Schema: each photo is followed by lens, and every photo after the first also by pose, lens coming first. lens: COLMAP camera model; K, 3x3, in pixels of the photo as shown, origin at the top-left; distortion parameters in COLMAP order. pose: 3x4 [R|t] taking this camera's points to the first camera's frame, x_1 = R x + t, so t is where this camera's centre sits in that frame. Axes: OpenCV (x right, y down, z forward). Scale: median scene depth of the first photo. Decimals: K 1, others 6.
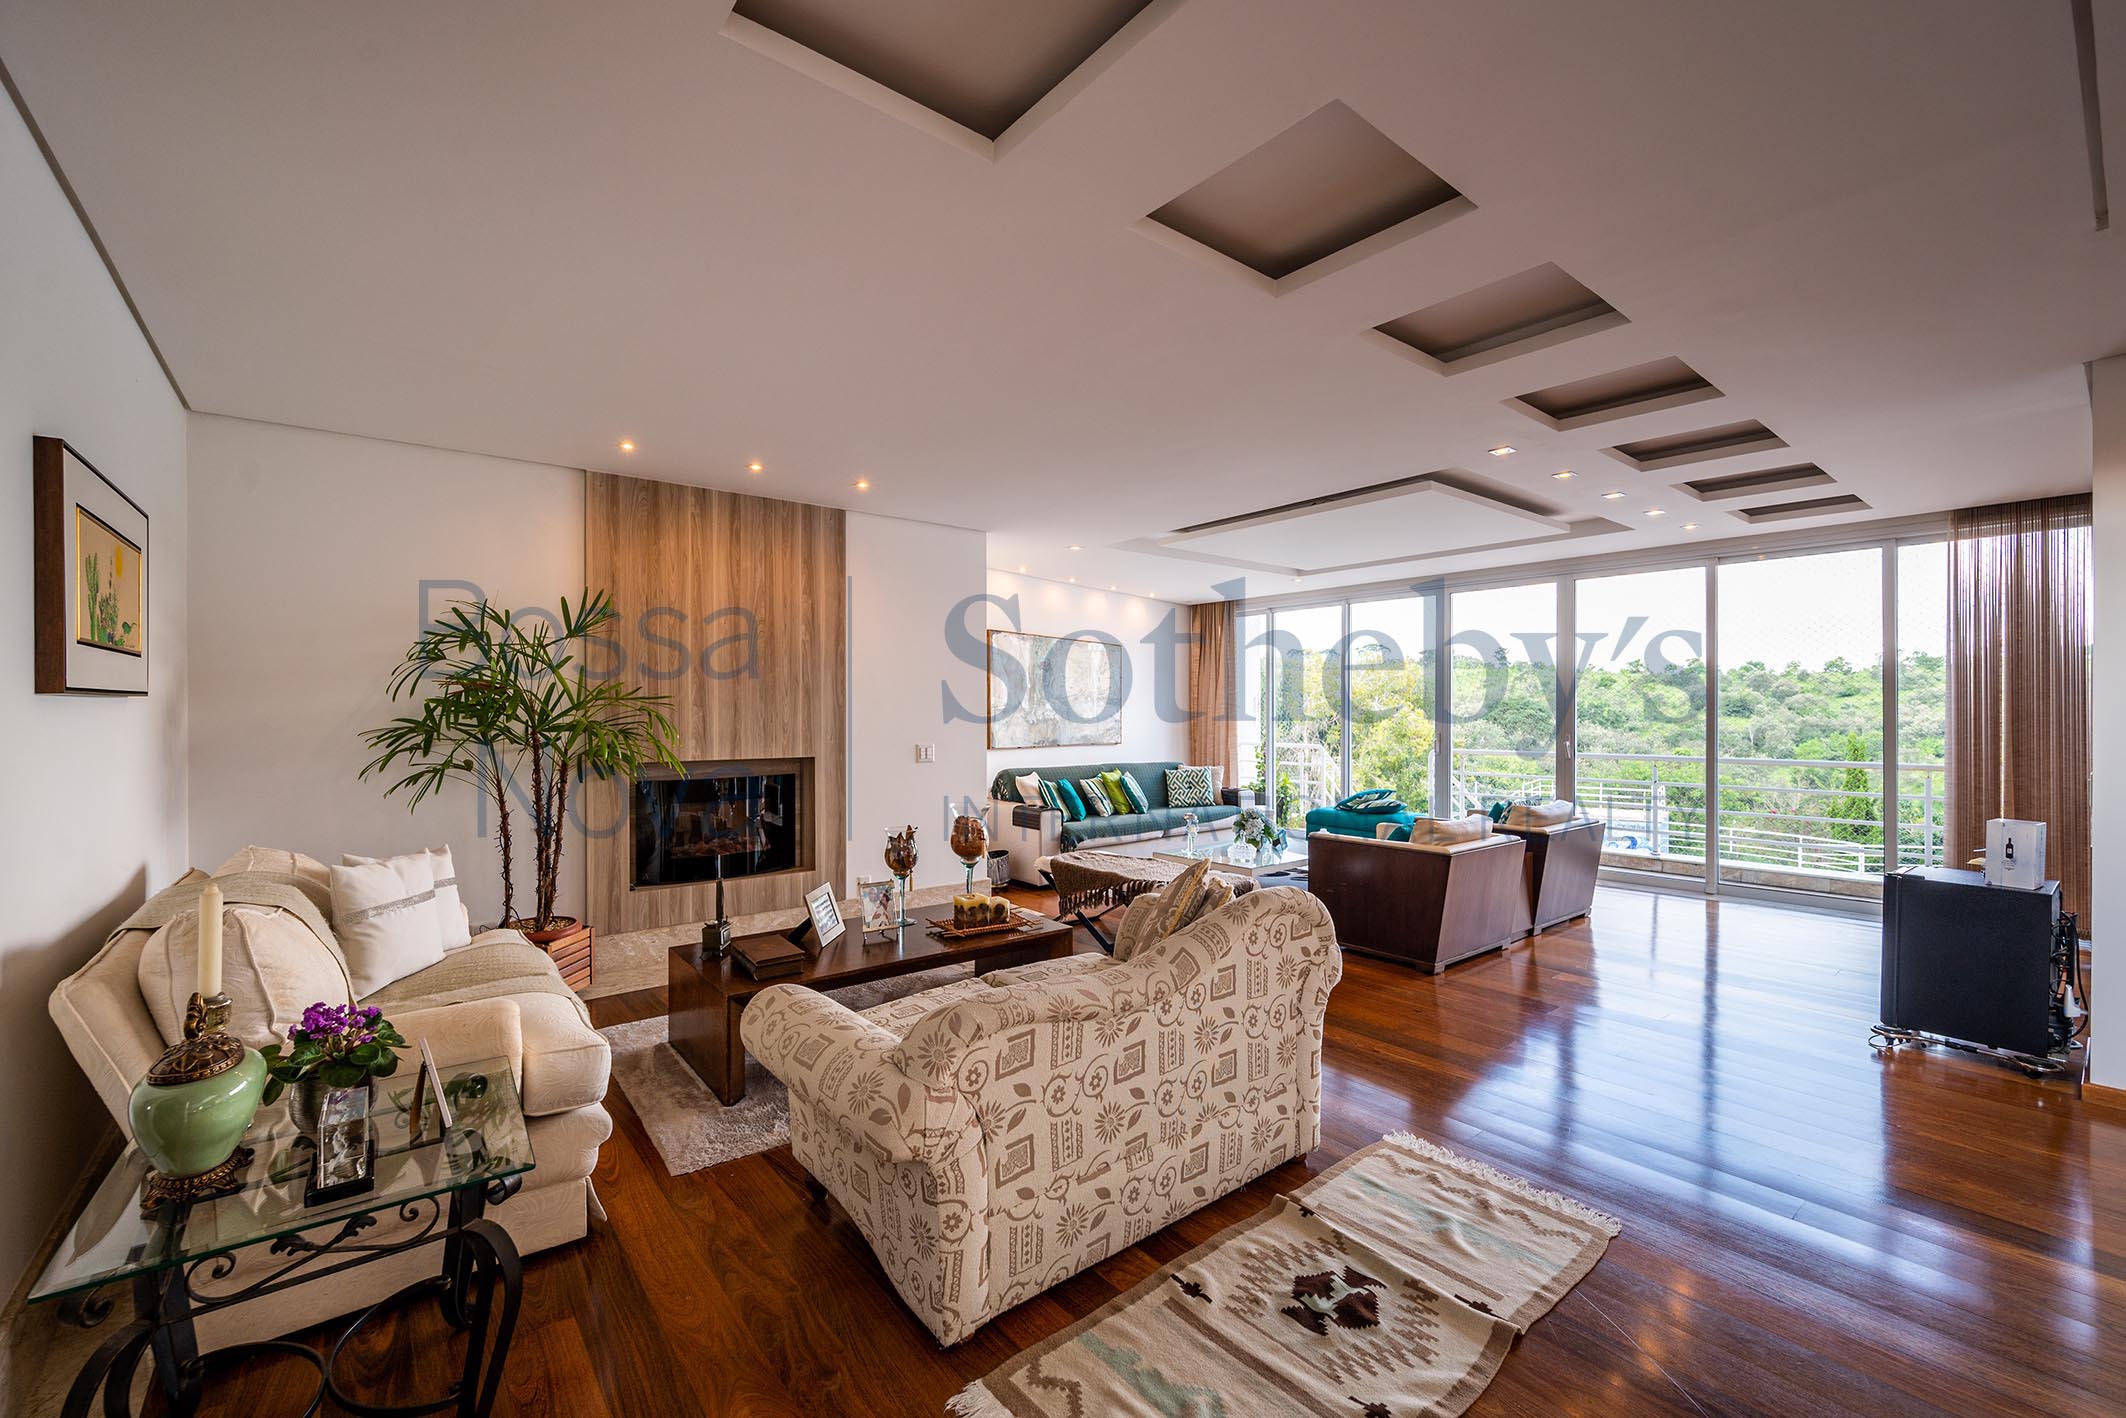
lens RADIAL K [[853.8, 0, 1046.6], [0, 853.8, 753.0], [0, 0, 1]] dist [0.000063, 0.000000]
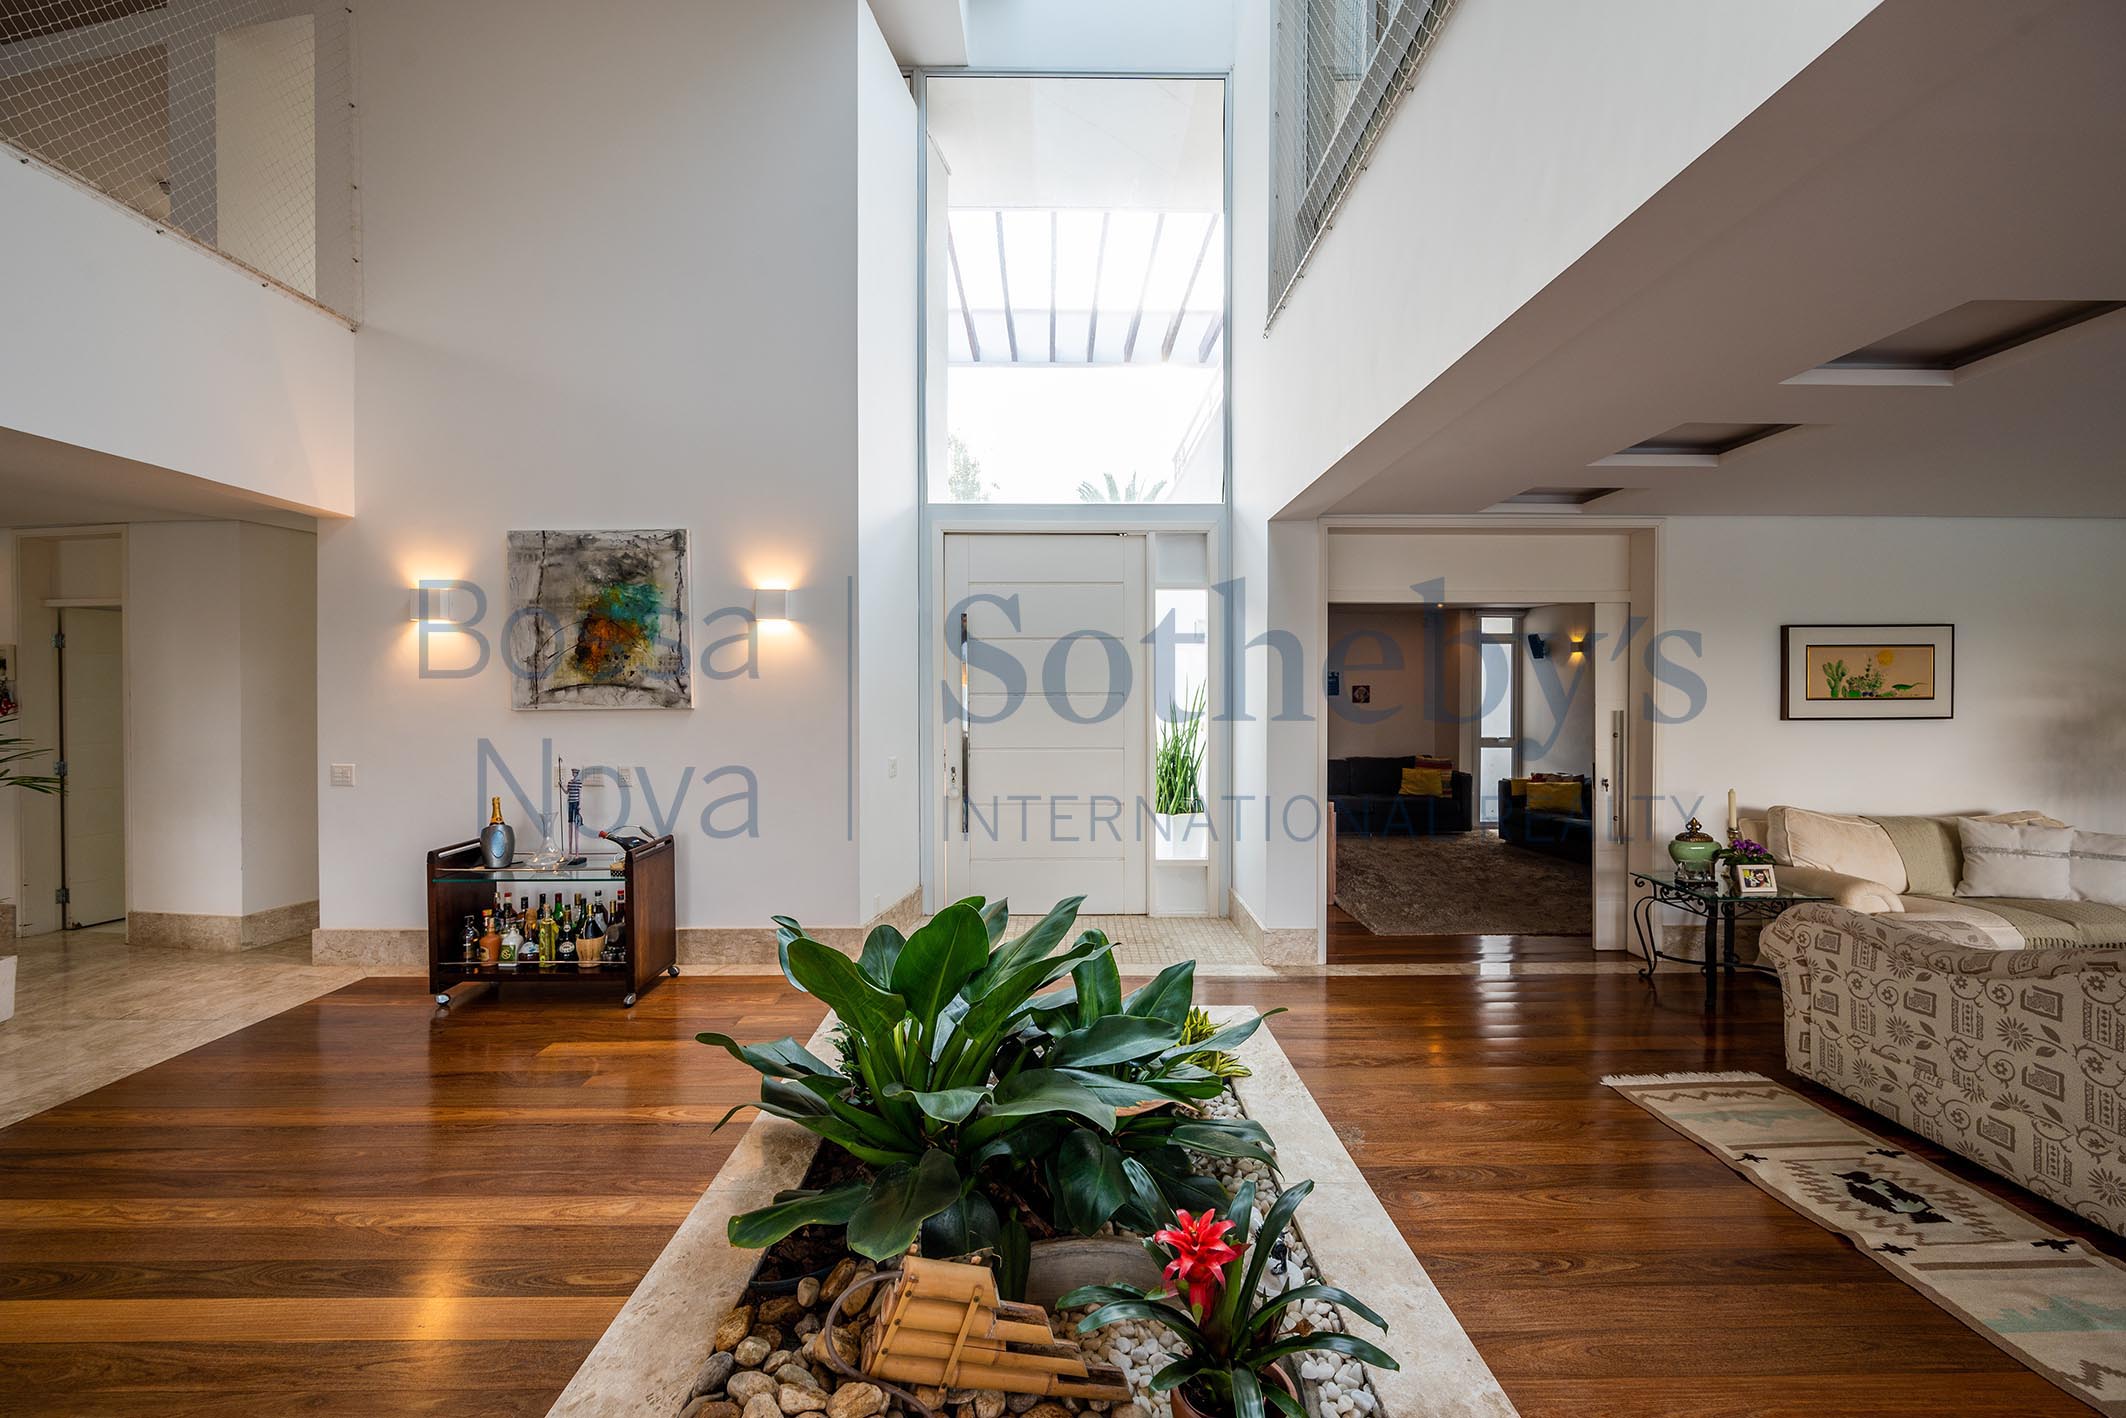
lens RADIAL K [[853.8, 0, 1056.4], [0, 853.8, 711.2], [0, 0, 1]] dist [0.000063, 0.000000]
pose [[-0.597133, 0.021353, -0.801858, 0.909514], [-0.032148, 0.998205, 0.050521, -0.062500], [0.801498, 0.055946, -0.595375, 0.293312]]
